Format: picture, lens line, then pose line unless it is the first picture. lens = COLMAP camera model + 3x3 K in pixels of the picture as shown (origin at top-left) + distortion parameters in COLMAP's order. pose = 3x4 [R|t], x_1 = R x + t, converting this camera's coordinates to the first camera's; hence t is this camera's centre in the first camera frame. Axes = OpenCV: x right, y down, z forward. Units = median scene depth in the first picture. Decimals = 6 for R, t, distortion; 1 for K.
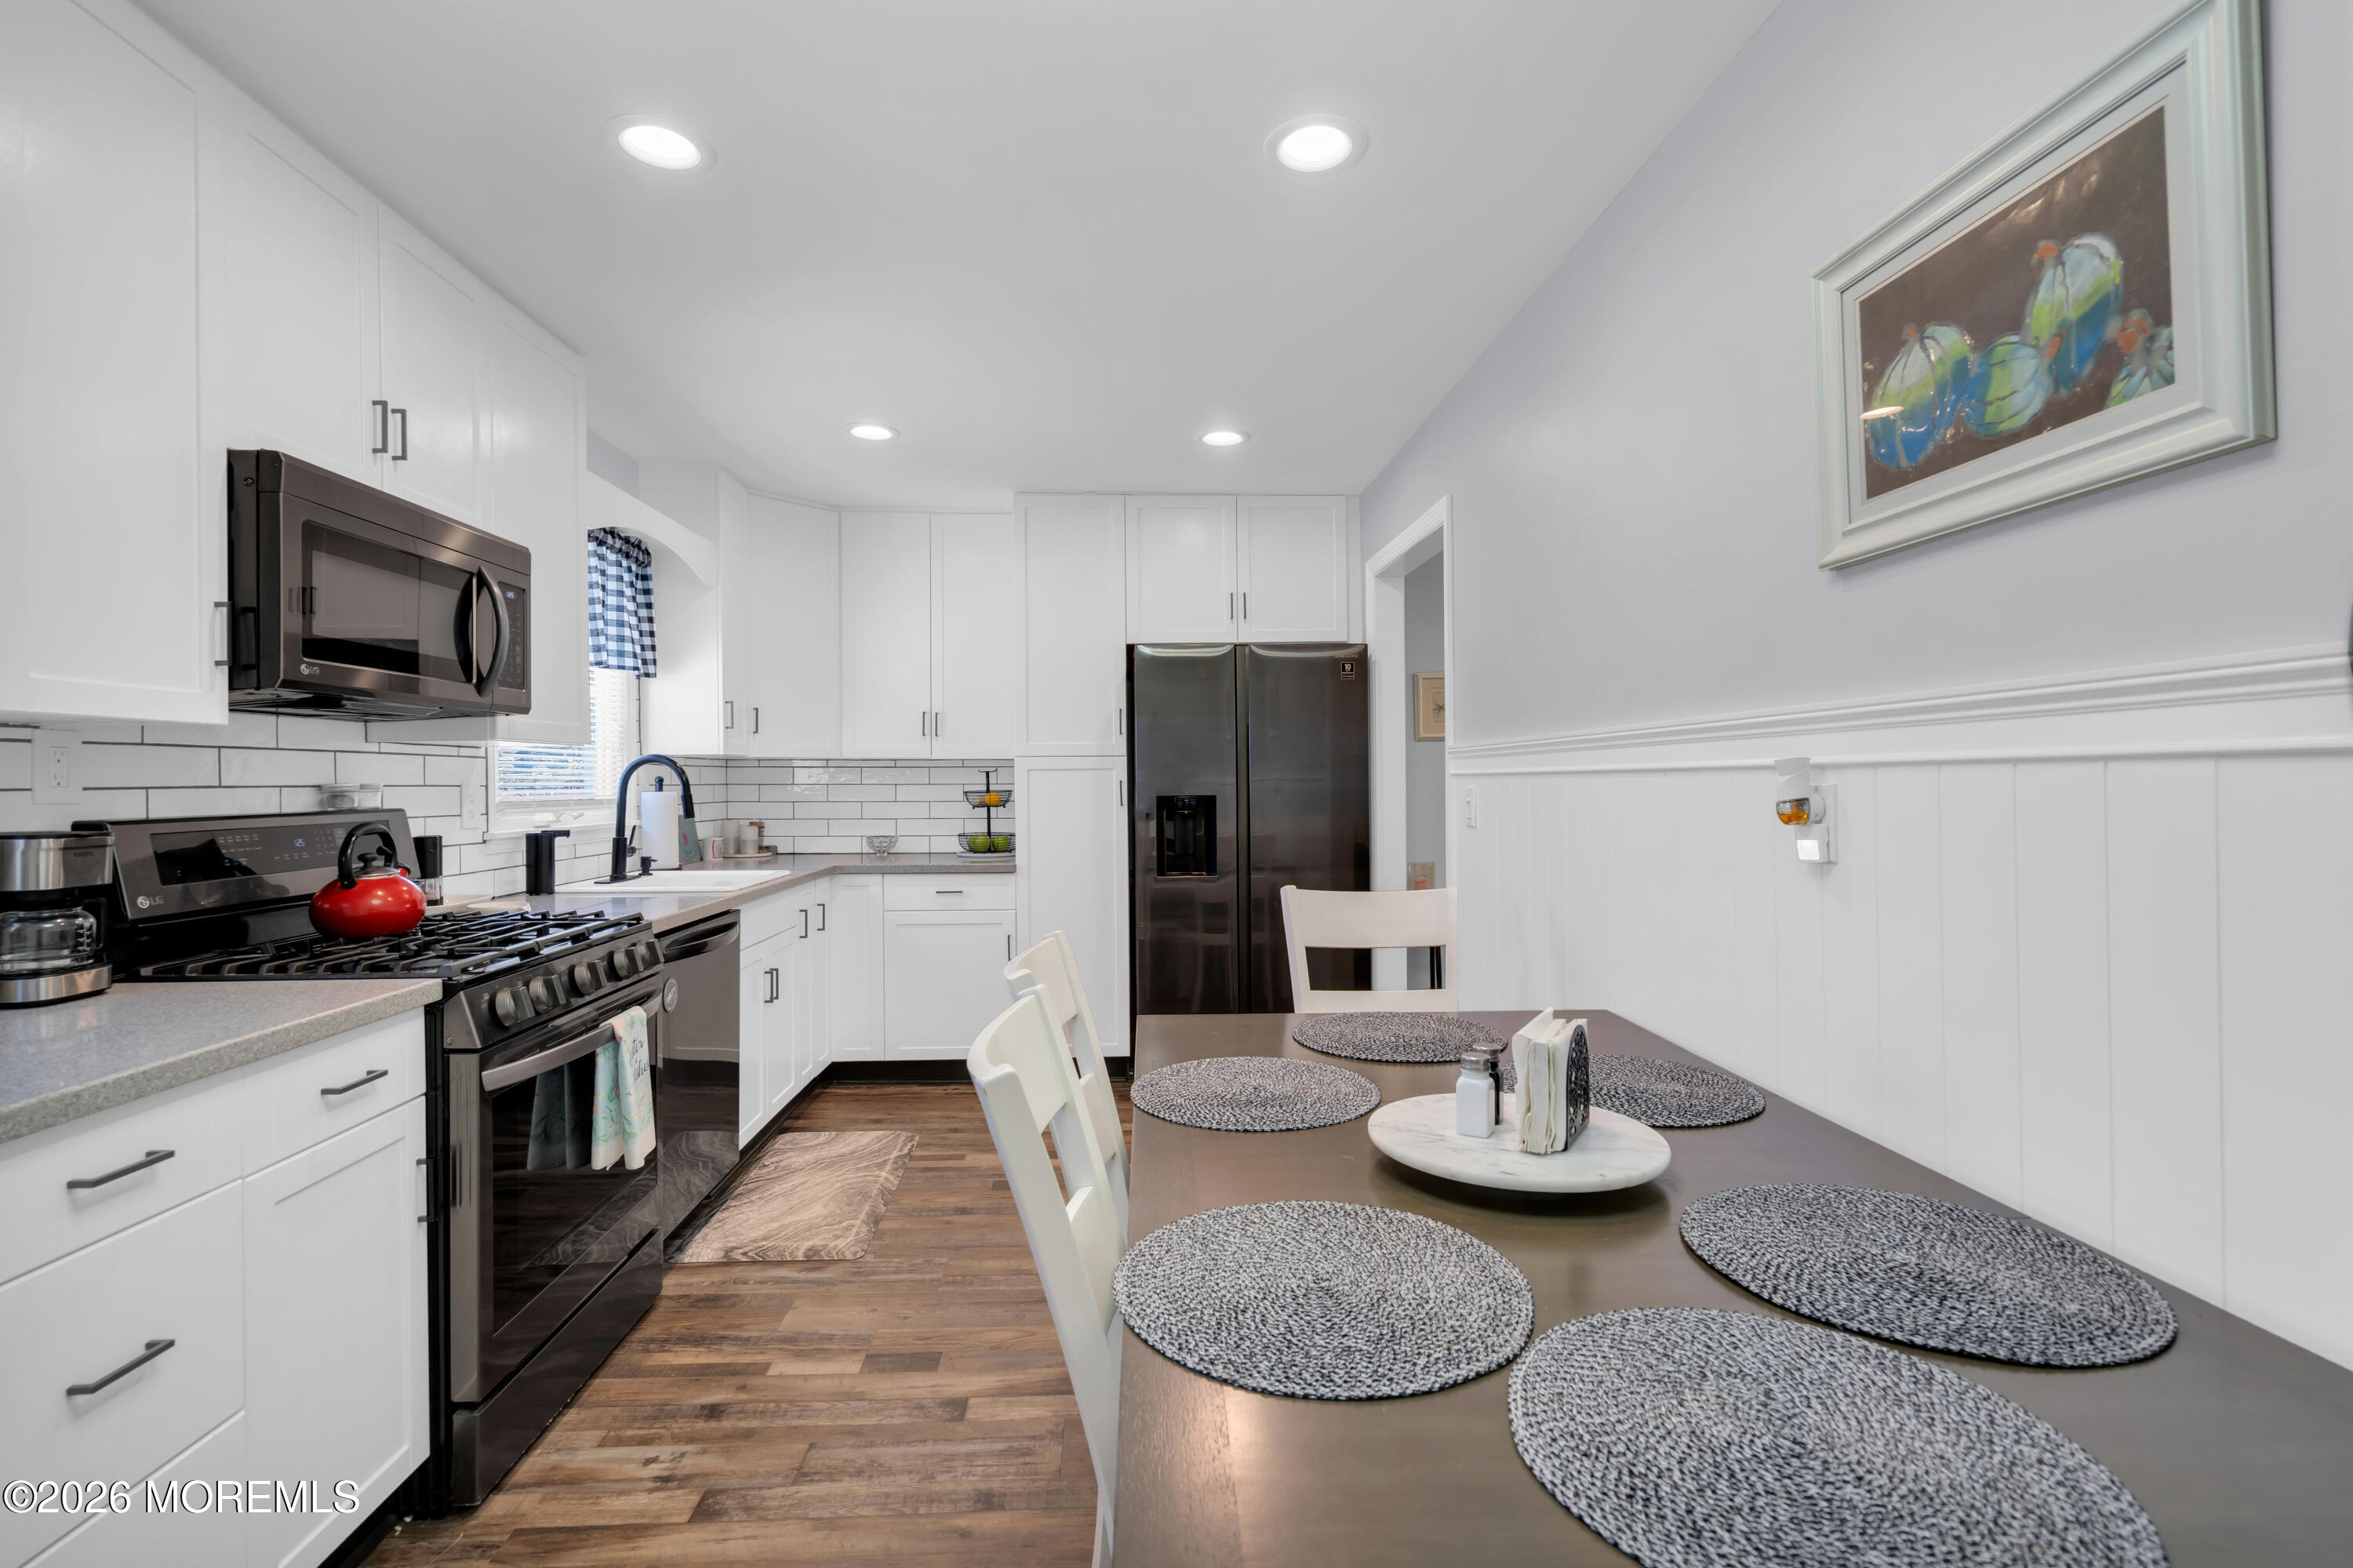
lens RADIAL K [[1069.6, 0, 1156.3], [0, 1069.6, 776.9], [0, 0, 1]] dist [-0.005879, 0.002596]
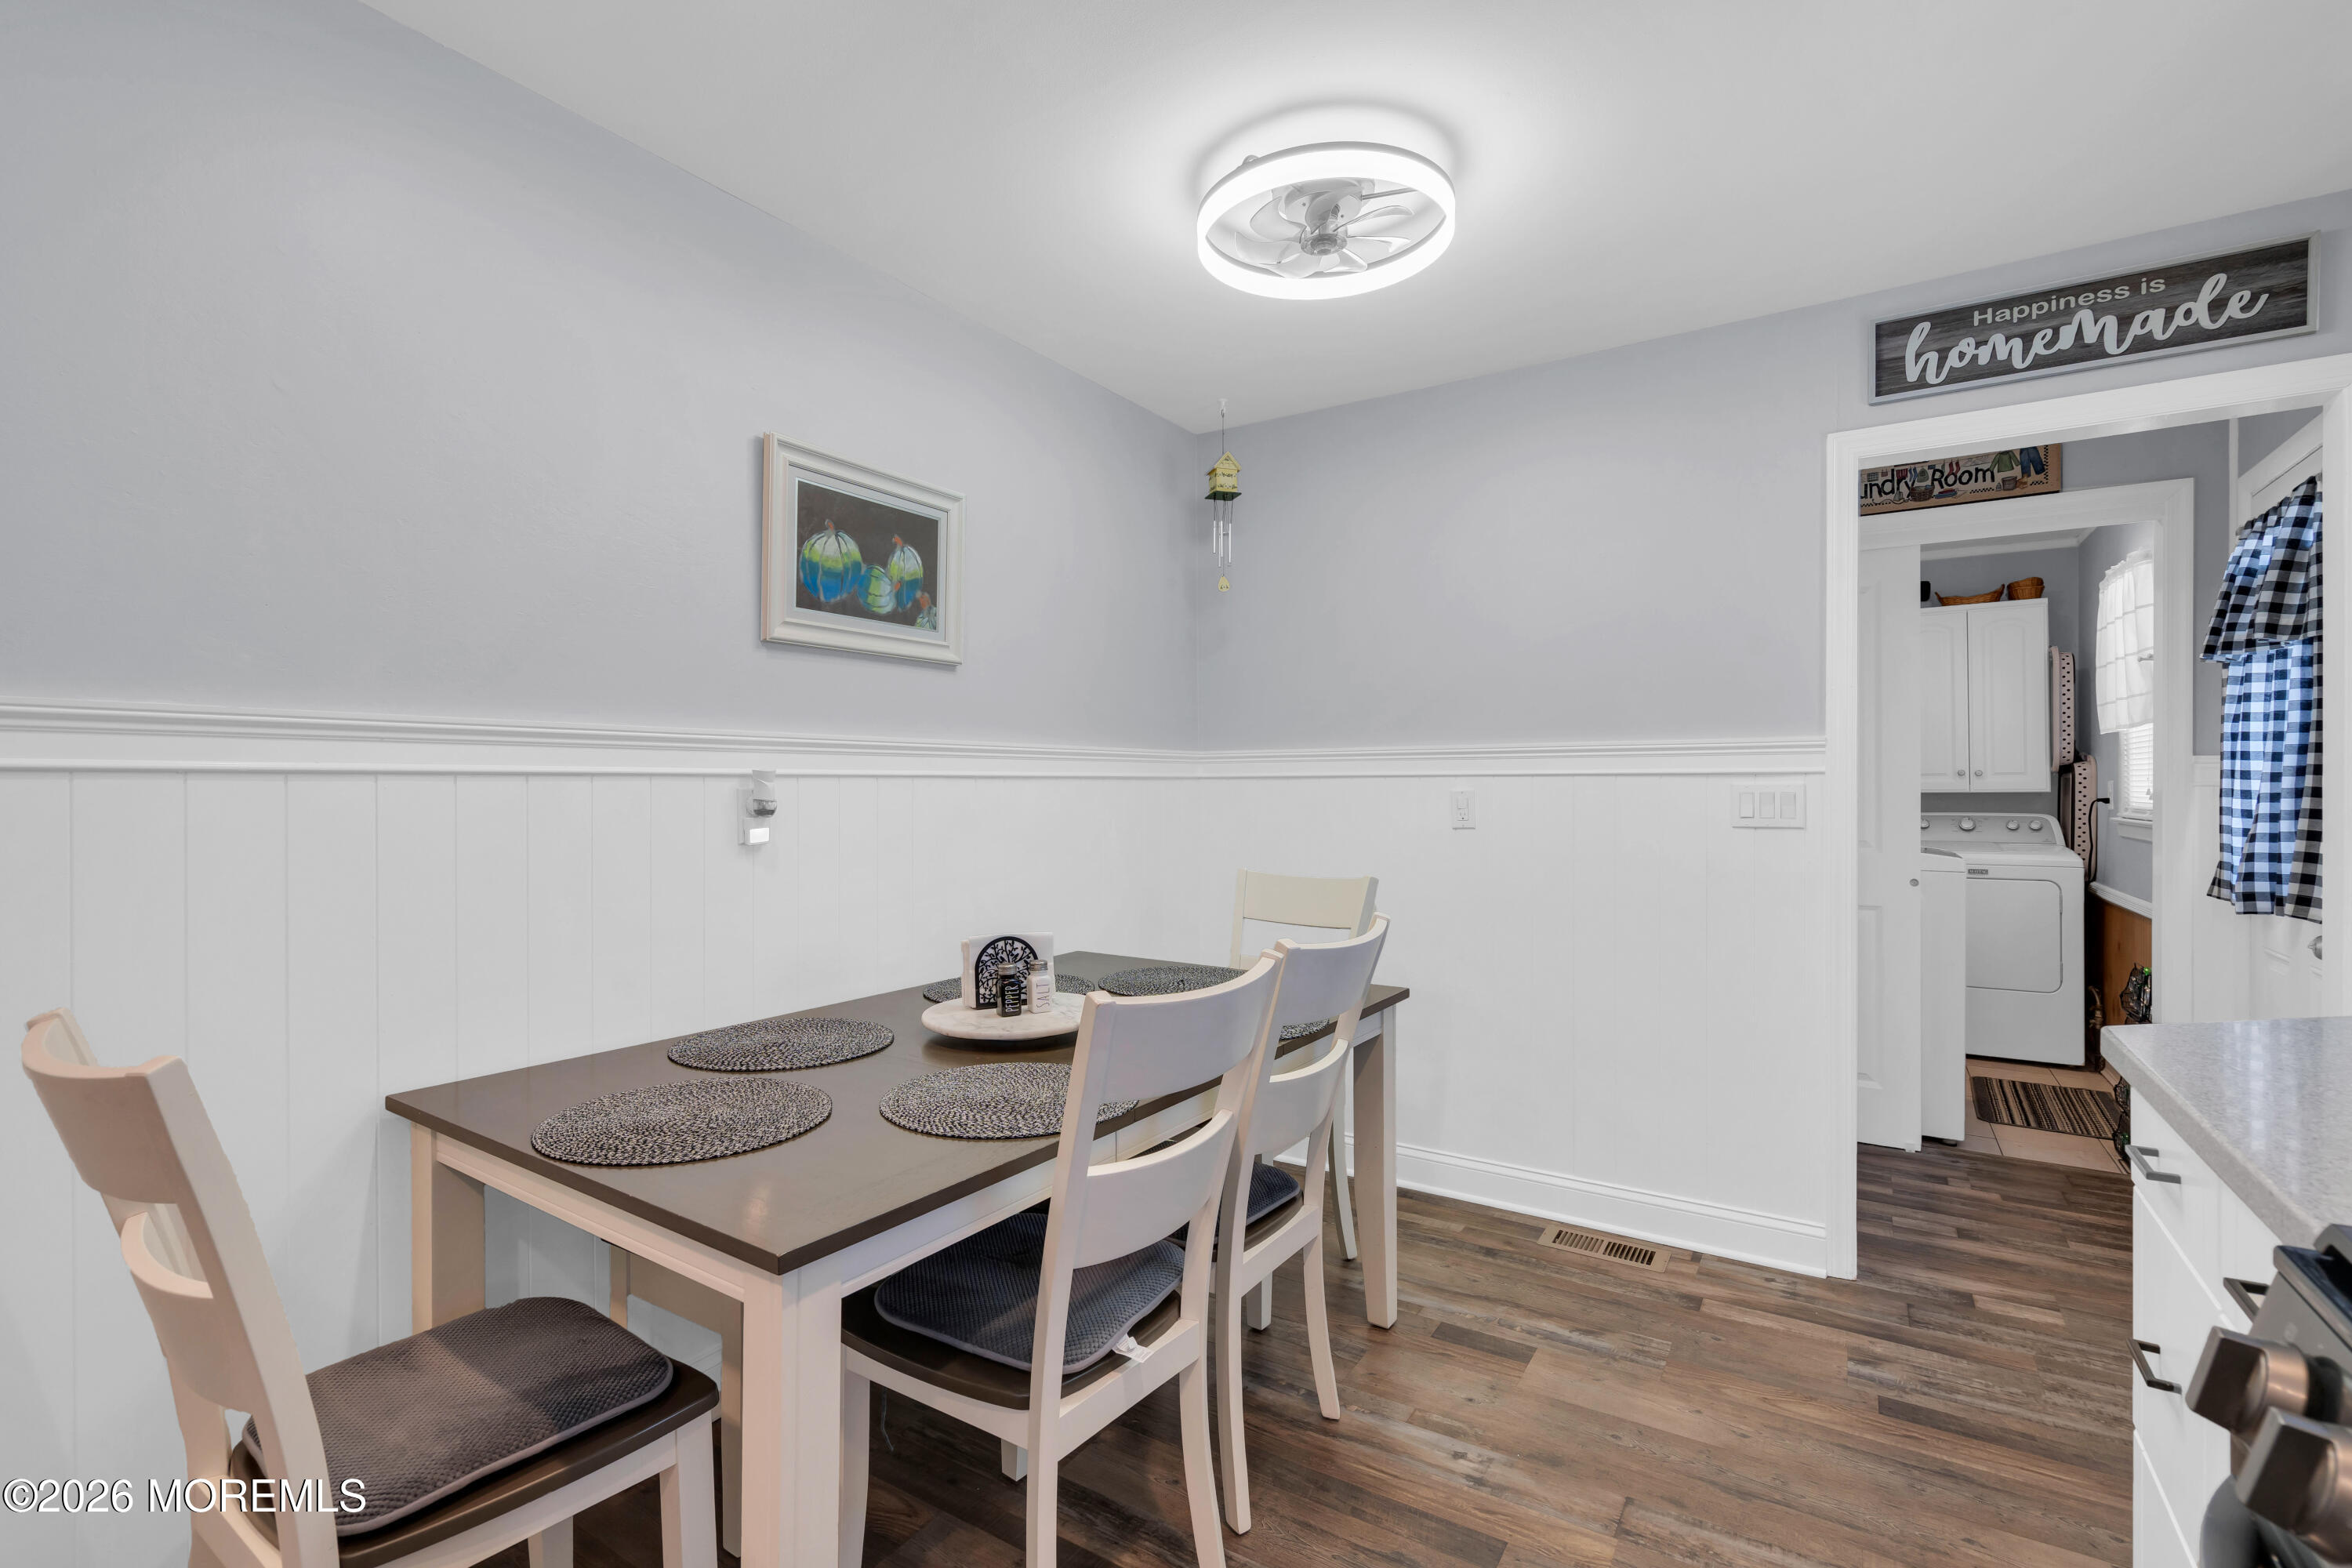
lens RADIAL K [[1069.1, 0, 1167.0], [0, 1069.1, 790.7], [0, 0, 1]] dist [-0.005879, 0.002596]
pose [[-0.819266, 0.009878, 0.573328, -0.477905], [0.008258, 0.999951, -0.005427, 0.015863], [-0.573354, 0.000289, -0.819308, 1.393805]]
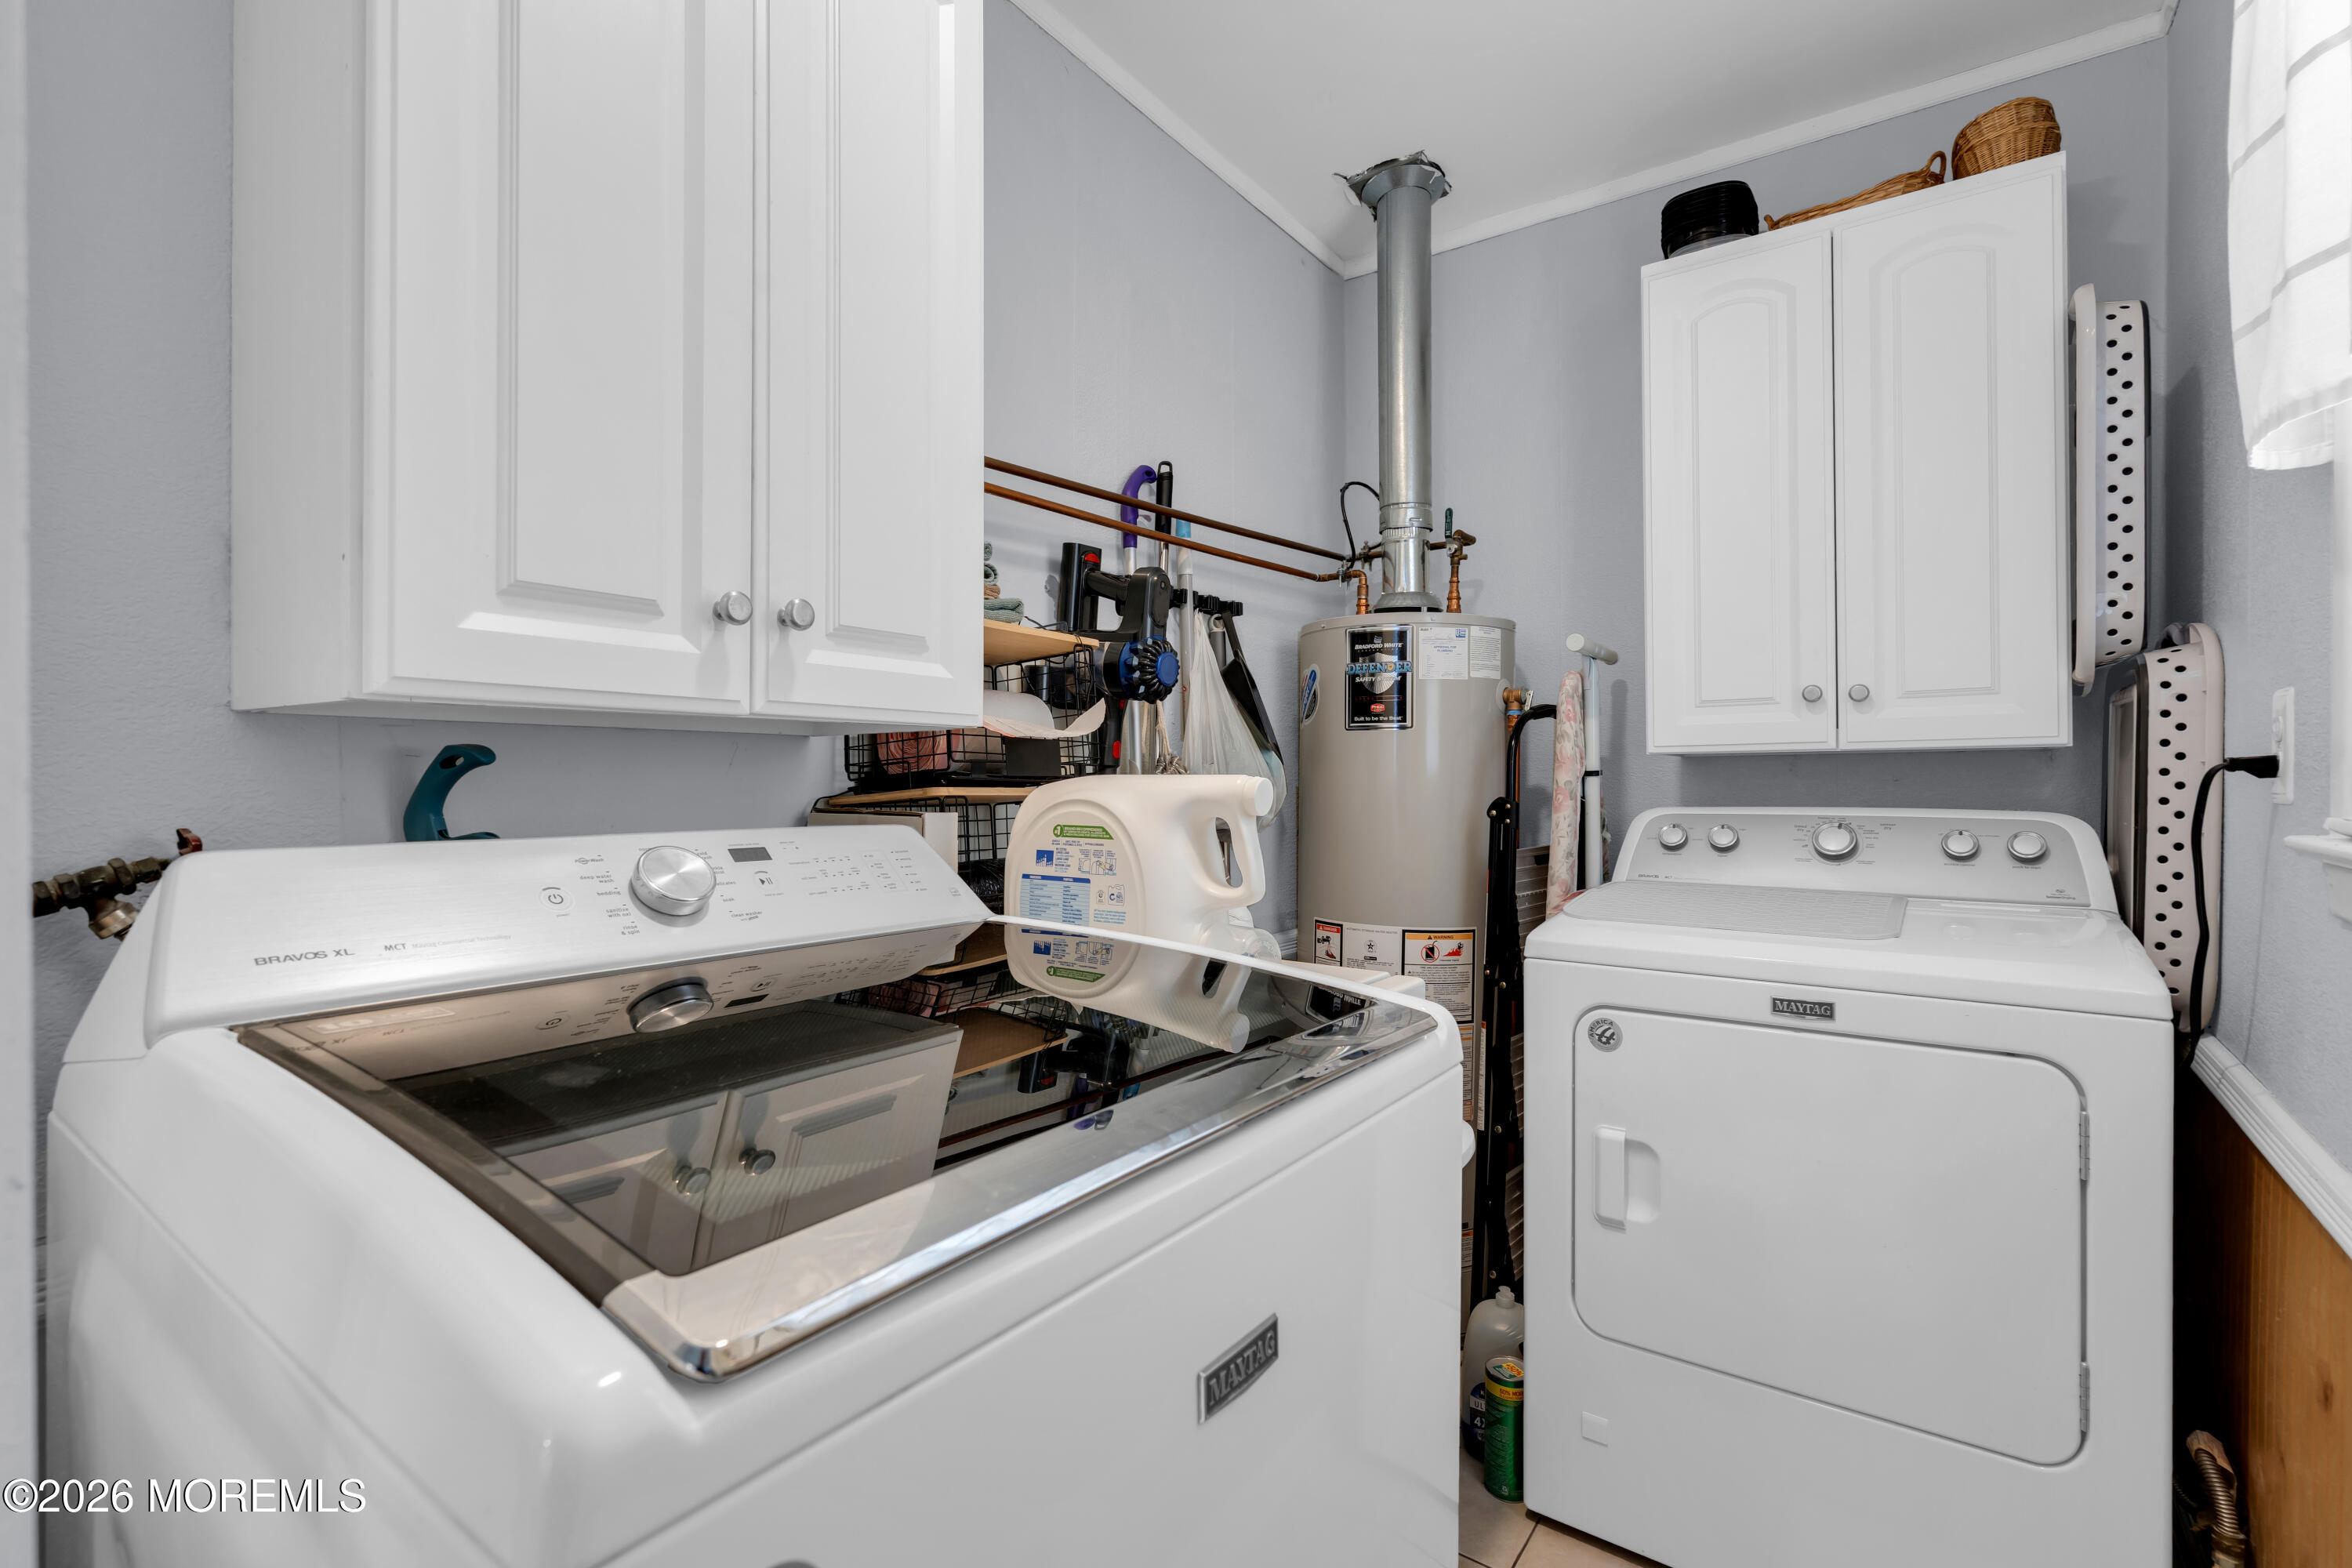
lens RADIAL K [[1069.1, 0, 1181.5], [0, 1069.1, 786.1], [0, 0, 1]] dist [-0.005879, 0.002596]
pose [[-0.787047, 0.005713, 0.616866, -0.706167], [0.010180, 0.999941, 0.003728, 0.042896], [-0.616809, 0.009213, -0.787059, -0.758492]]
